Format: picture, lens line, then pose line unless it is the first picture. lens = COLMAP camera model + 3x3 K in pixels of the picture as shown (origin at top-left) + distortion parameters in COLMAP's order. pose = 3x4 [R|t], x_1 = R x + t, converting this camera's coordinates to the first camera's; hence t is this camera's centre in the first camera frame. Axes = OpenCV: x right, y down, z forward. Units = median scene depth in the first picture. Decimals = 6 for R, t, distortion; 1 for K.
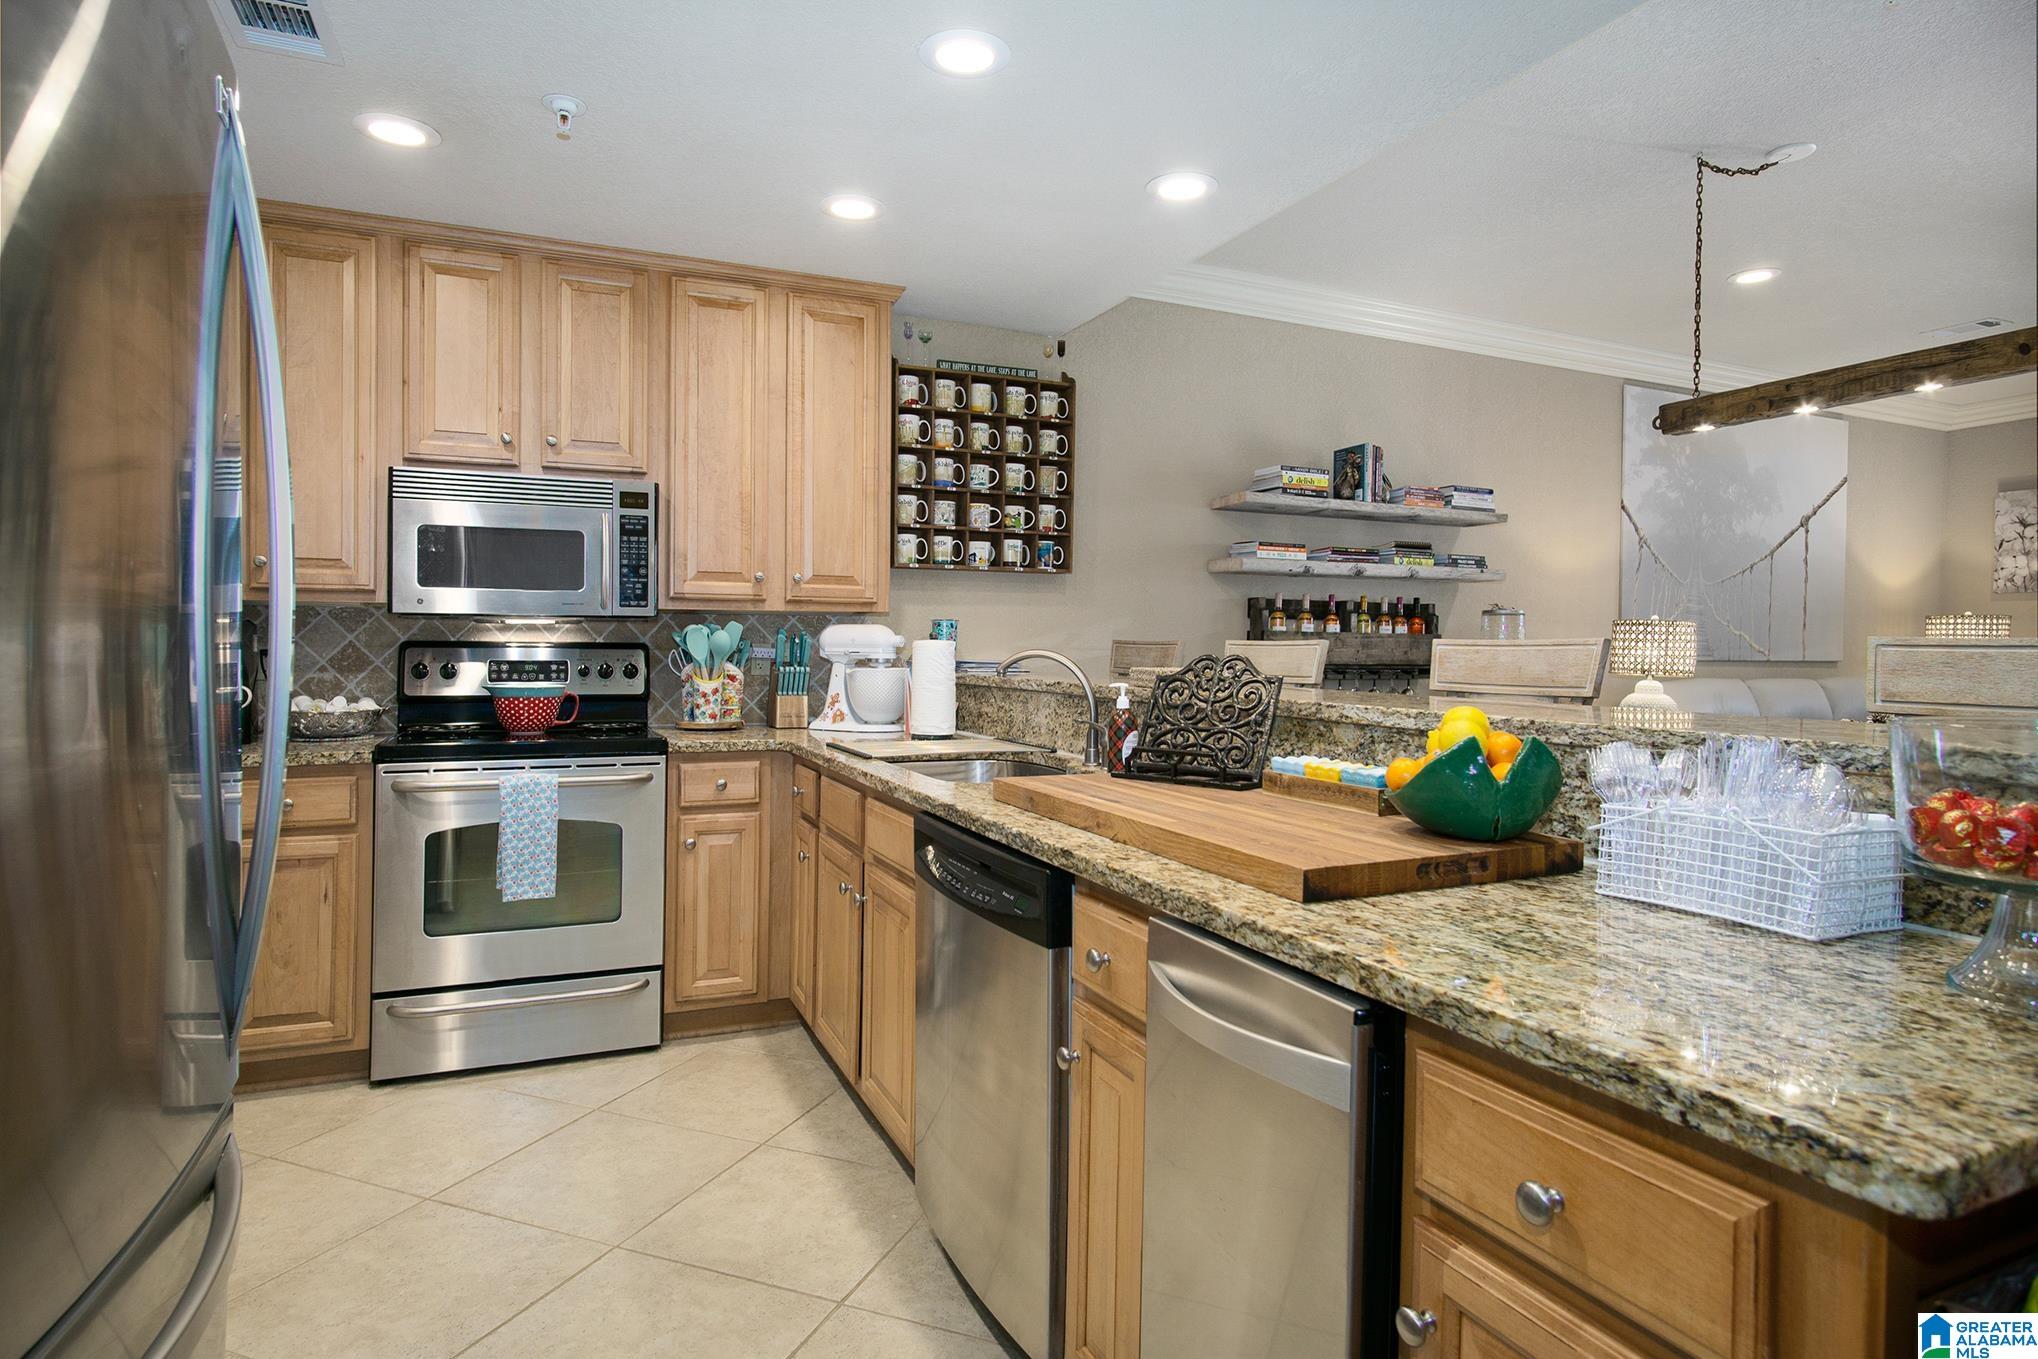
lens RADIAL K [[1096.6, 0, 1003.3], [0, 1096.6, 682.9], [0, 0, 1]] dist [-0.040160, 0.009669]
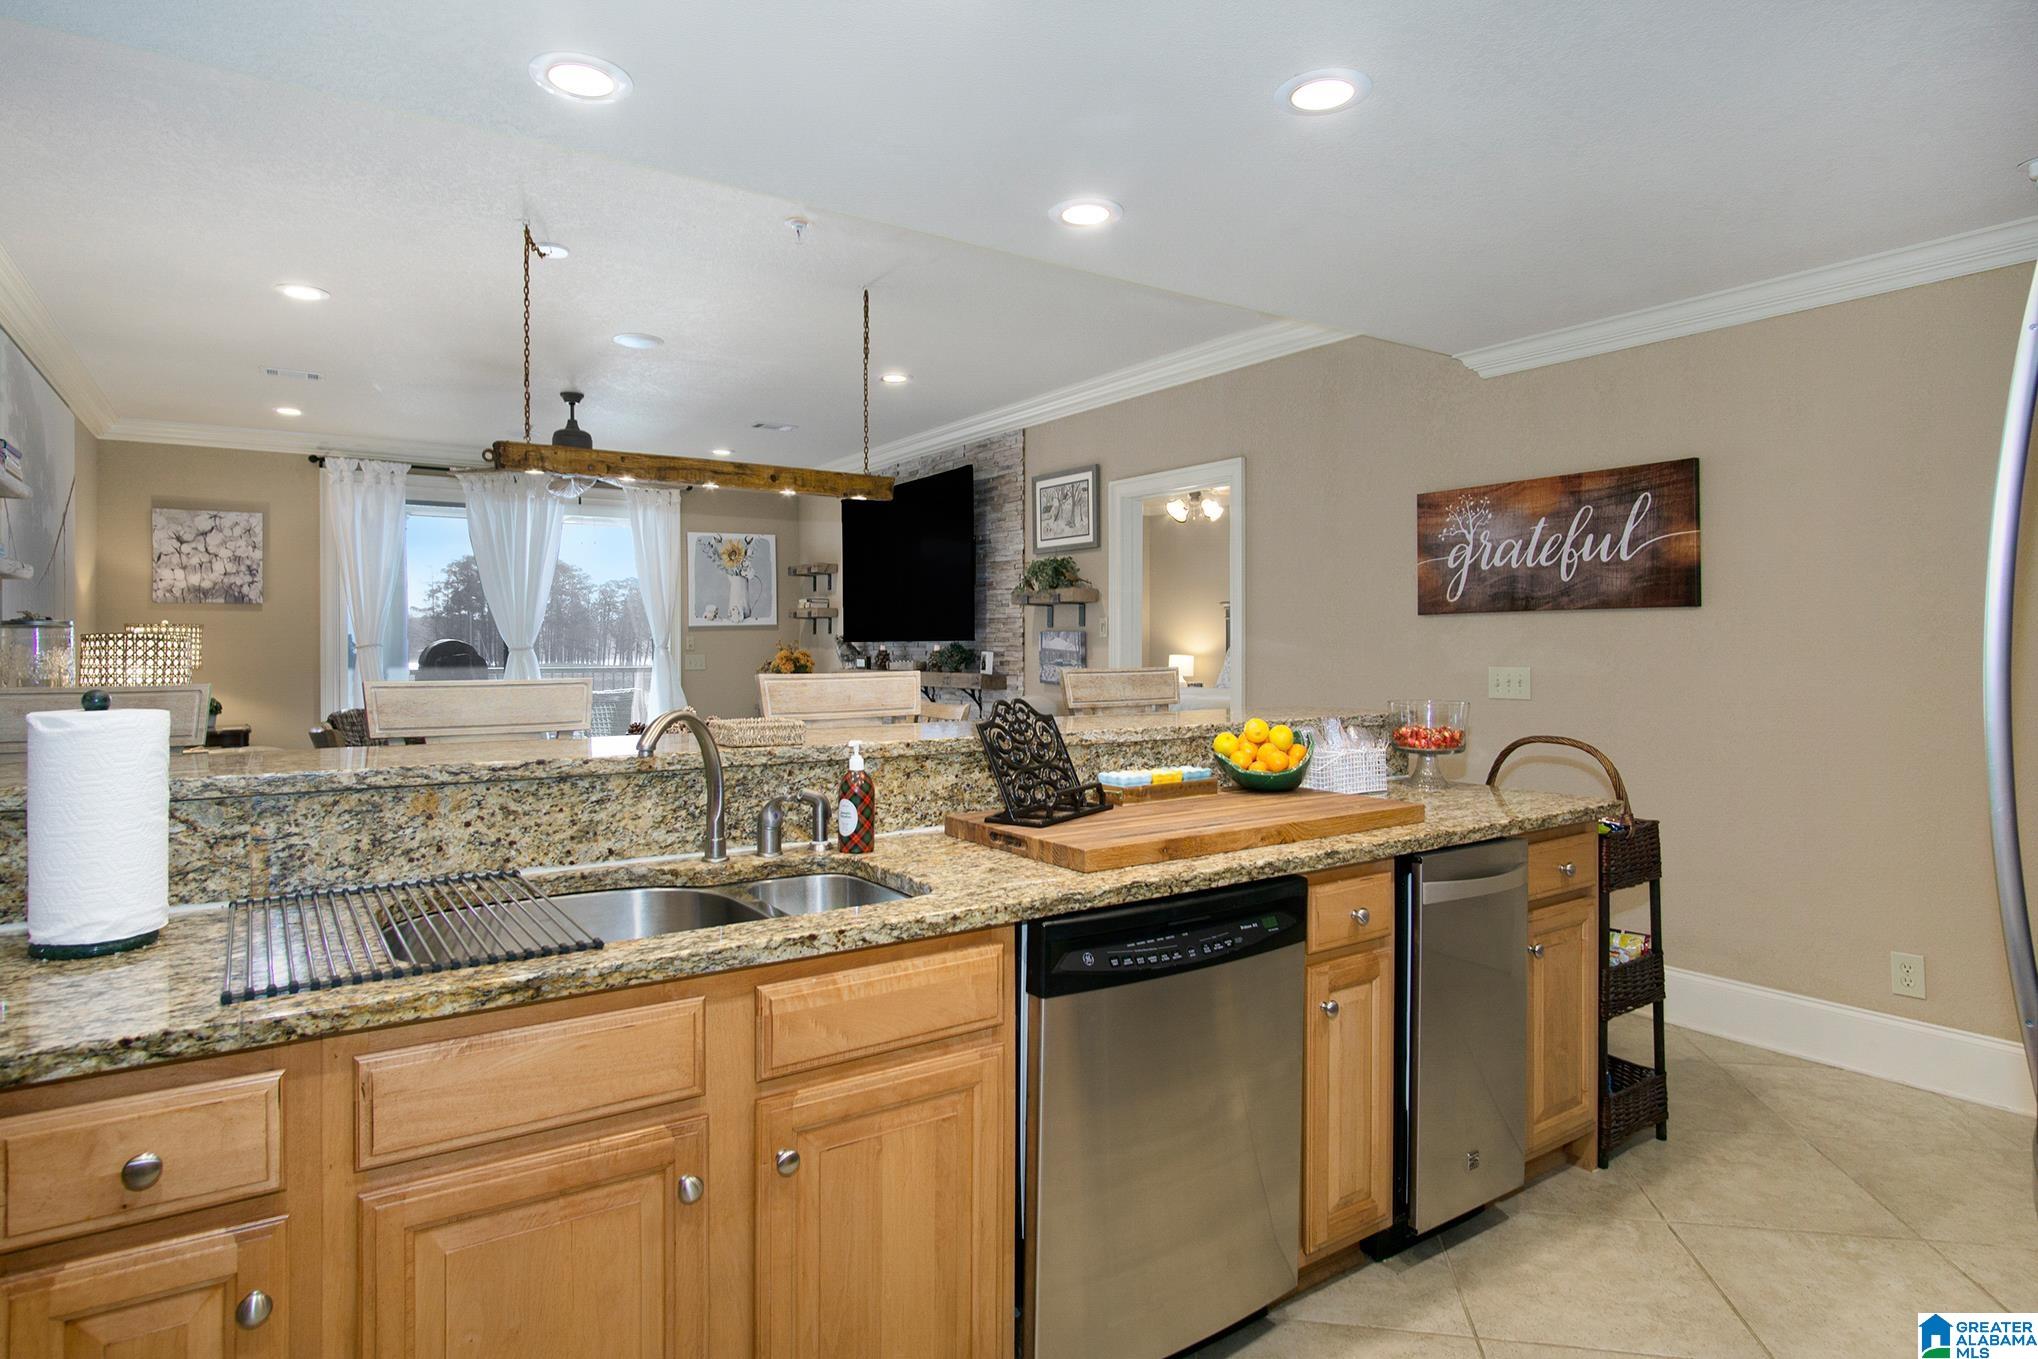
lens RADIAL K [[1096.6, 0, 957.5], [0, 1096.6, 674.6], [0, 0, 1]] dist [-0.040160, 0.009669]
pose [[-0.170534, -0.033017, 0.984799, -0.404034], [0.029175, 0.998831, 0.038539, -0.043816], [-0.984920, 0.035304, -0.169371, 0.579905]]
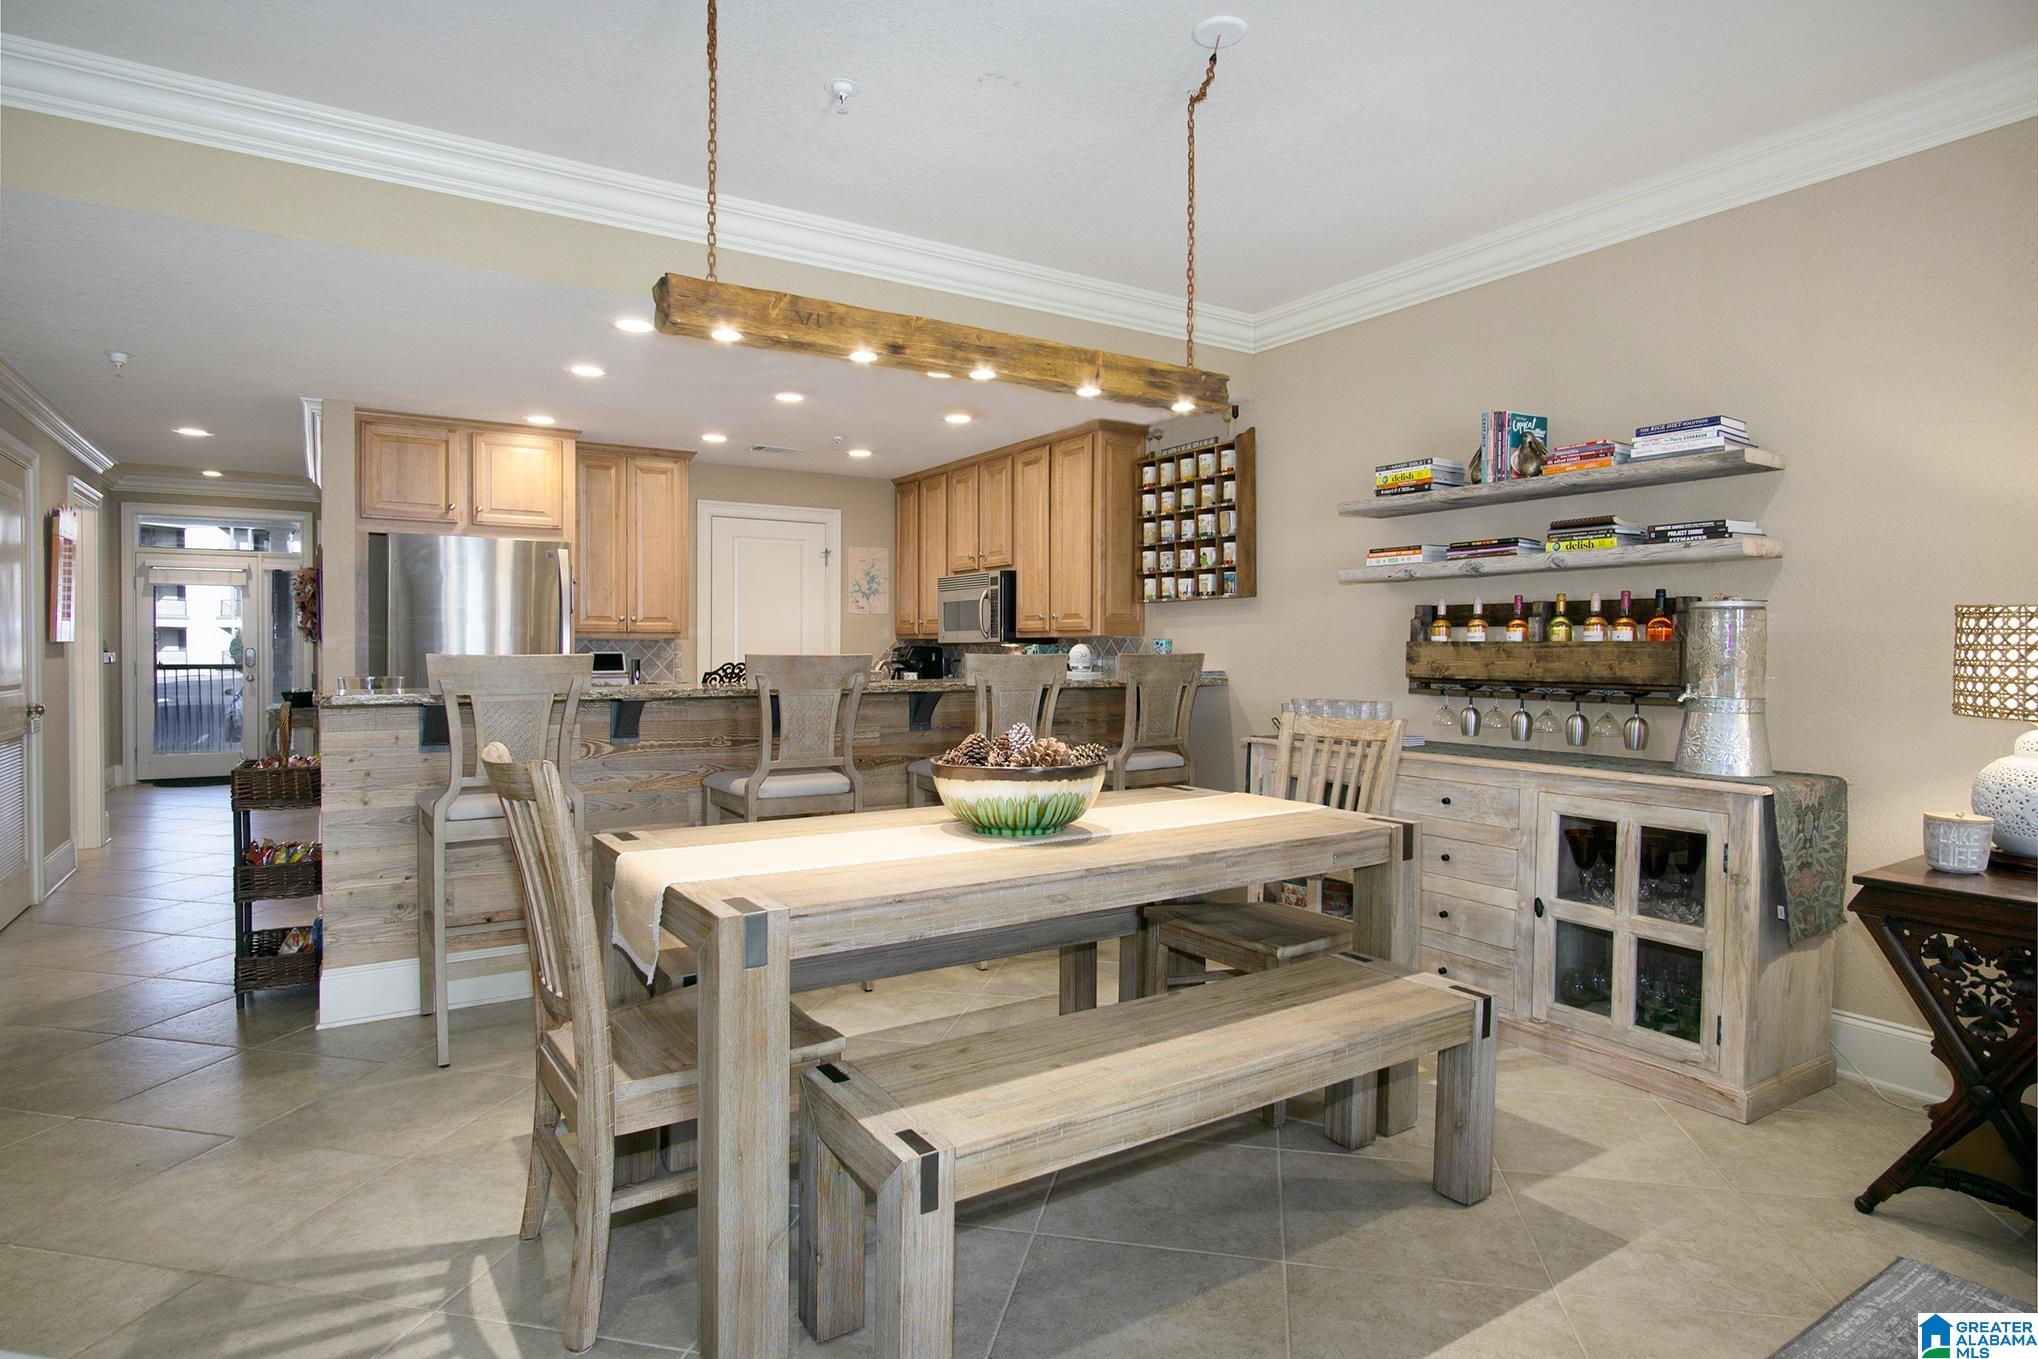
lens RADIAL K [[1096.6, 0, 1004.0], [0, 1096.6, 669.7], [0, 0, 1]] dist [-0.040160, 0.009669]
pose [[0.157643, 0.010223, -0.987443, 1.110461], [-0.027311, 0.999609, 0.005989, -0.020352], [0.987118, 0.026024, 0.157860, 0.523977]]
